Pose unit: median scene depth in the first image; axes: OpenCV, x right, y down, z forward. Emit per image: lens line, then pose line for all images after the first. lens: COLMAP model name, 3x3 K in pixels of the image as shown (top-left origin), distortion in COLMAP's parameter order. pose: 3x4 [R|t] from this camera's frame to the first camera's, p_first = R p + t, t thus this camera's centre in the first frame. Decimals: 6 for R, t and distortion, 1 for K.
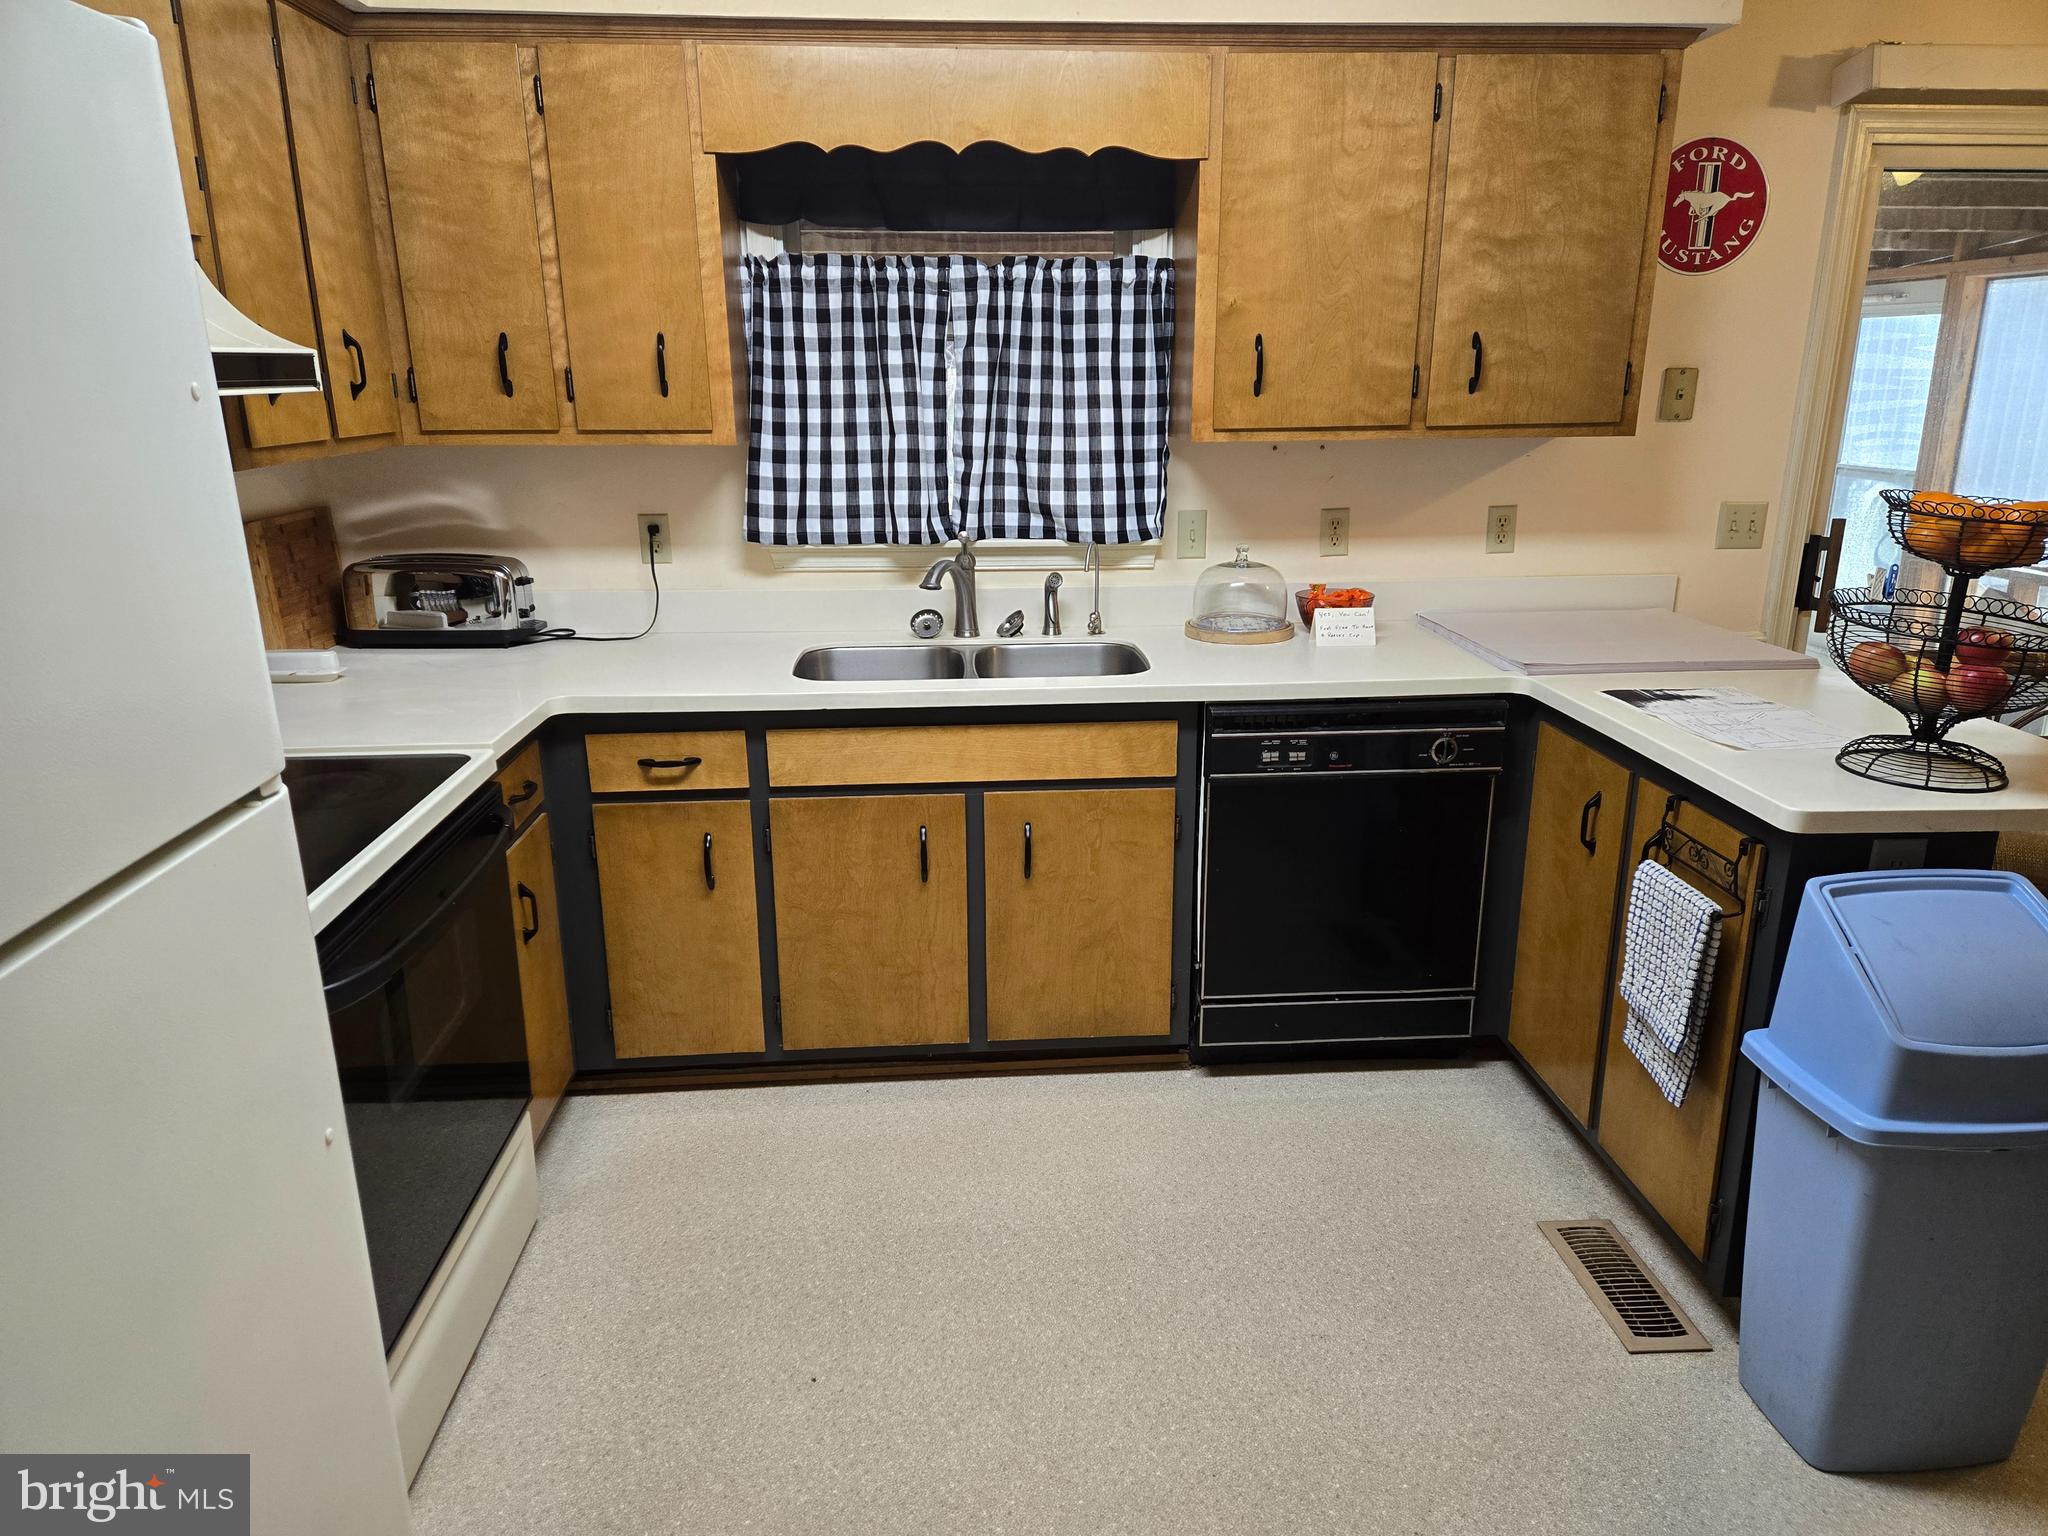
lens RADIAL K [[1370.8, 0, 1025.6], [0, 1370.8, 758.4], [0, 0, 1]] dist [0.042946, -0.008779]
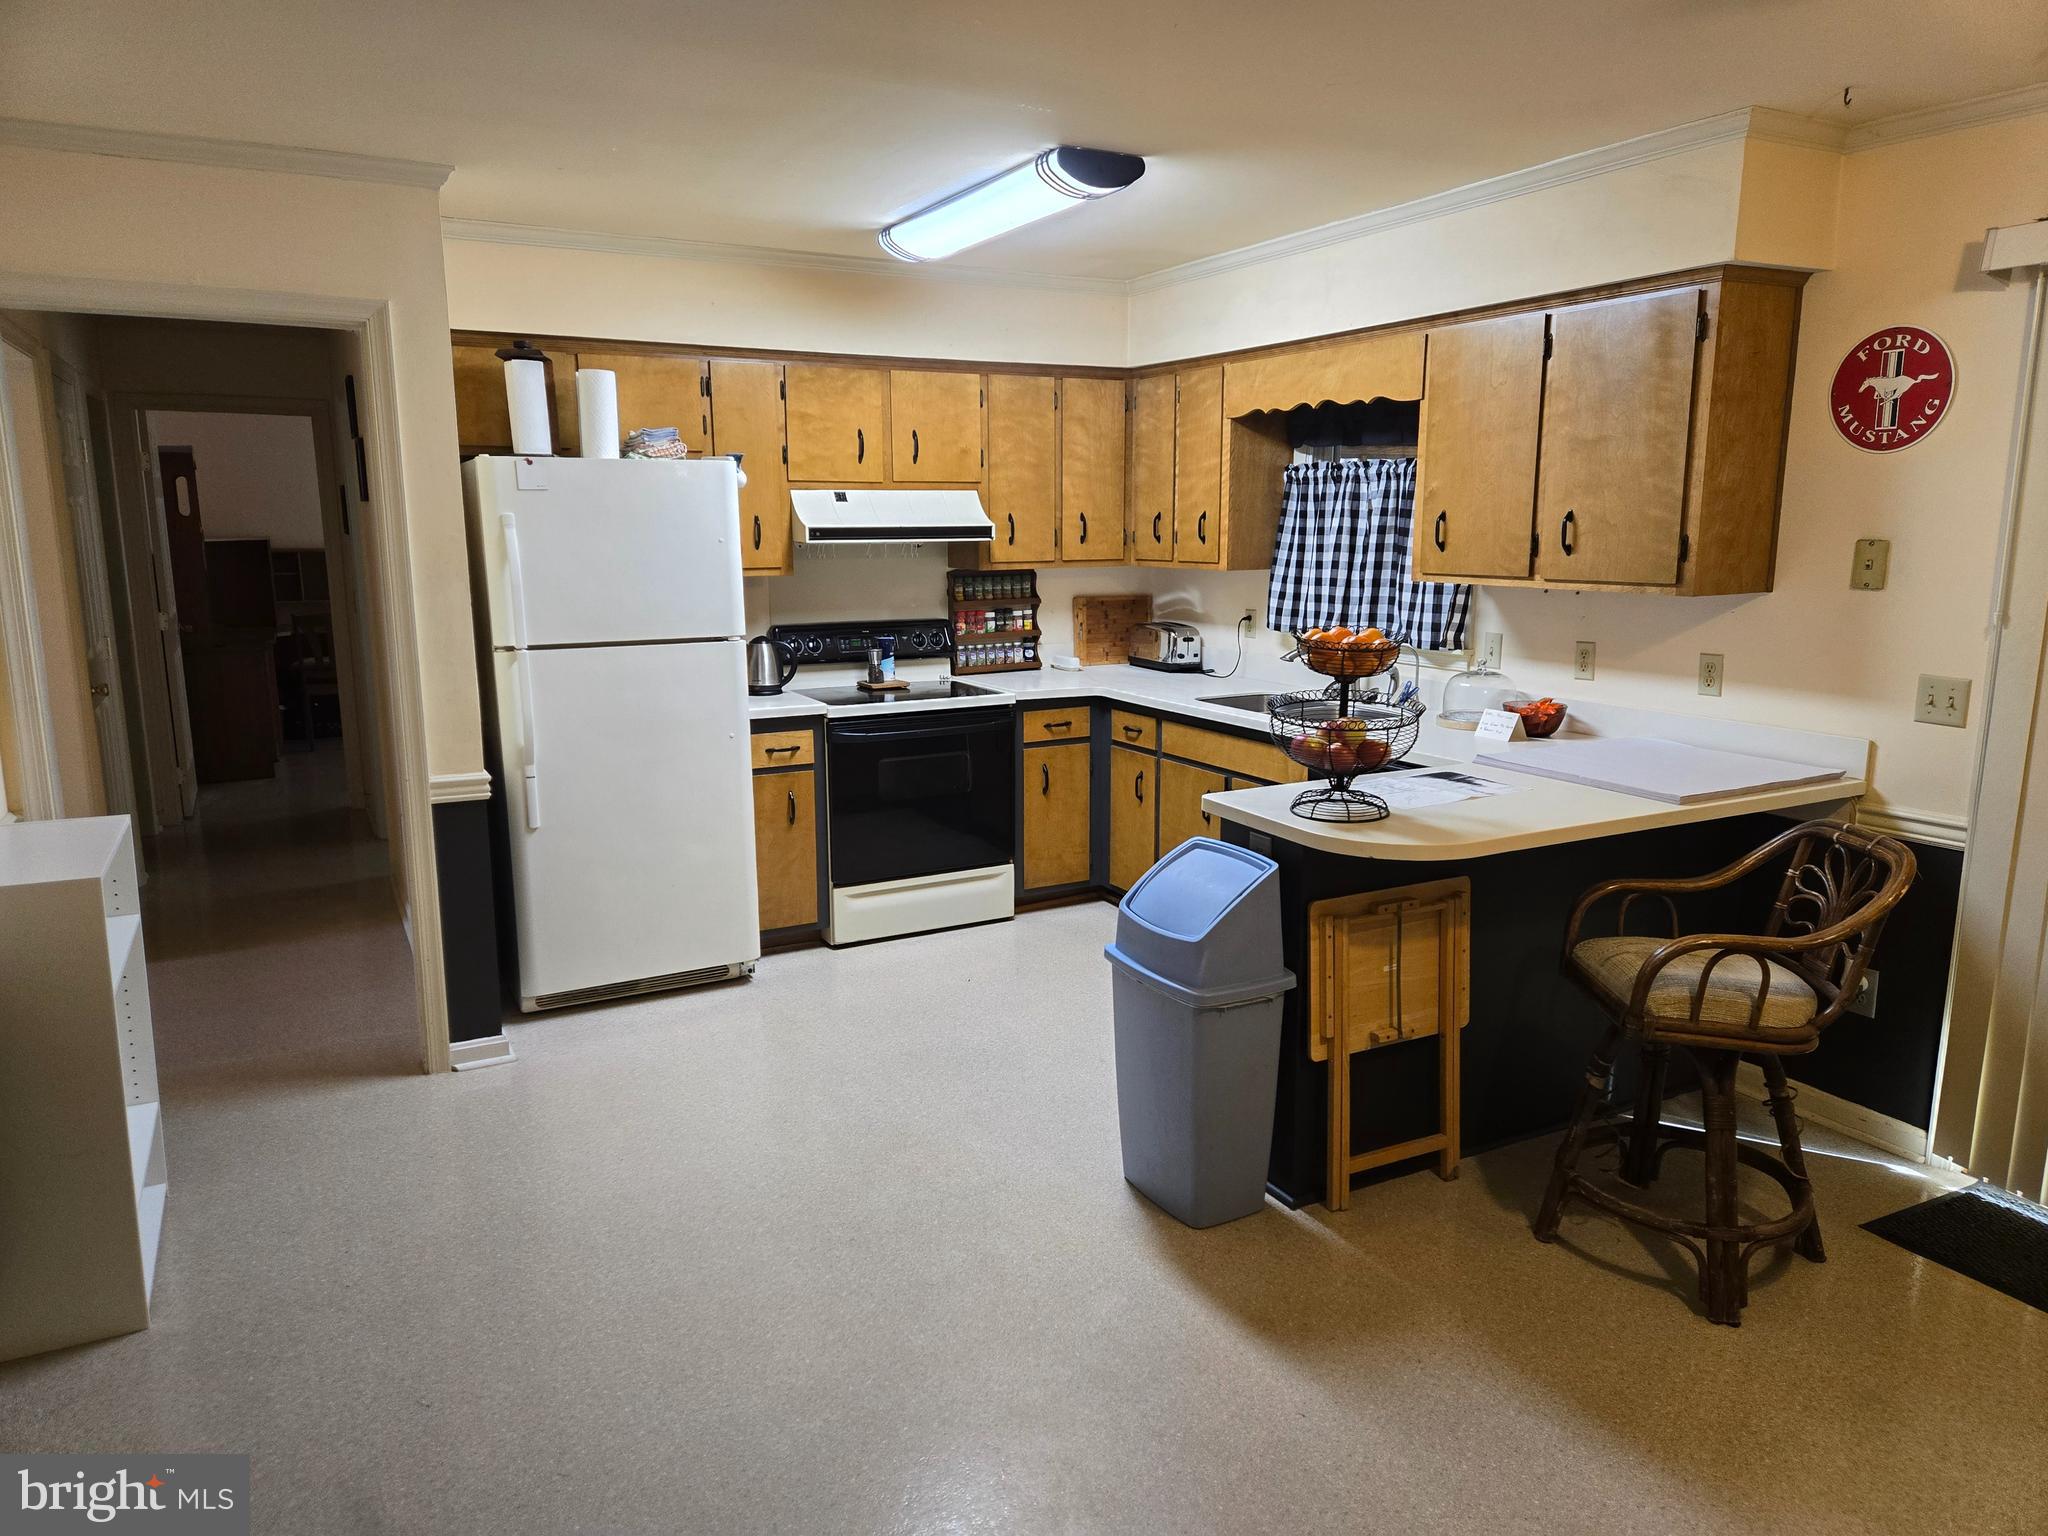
lens RADIAL K [[1370.8, 0, 1026.2], [0, 1370.8, 766.5], [0, 0, 1]] dist [0.042946, -0.008779]
pose [[0.413016, 0.167903, -0.895112, 1.212967], [-0.249594, 0.966095, 0.066052, -0.031004], [0.875854, 0.196134, 0.440921, 0.026210]]
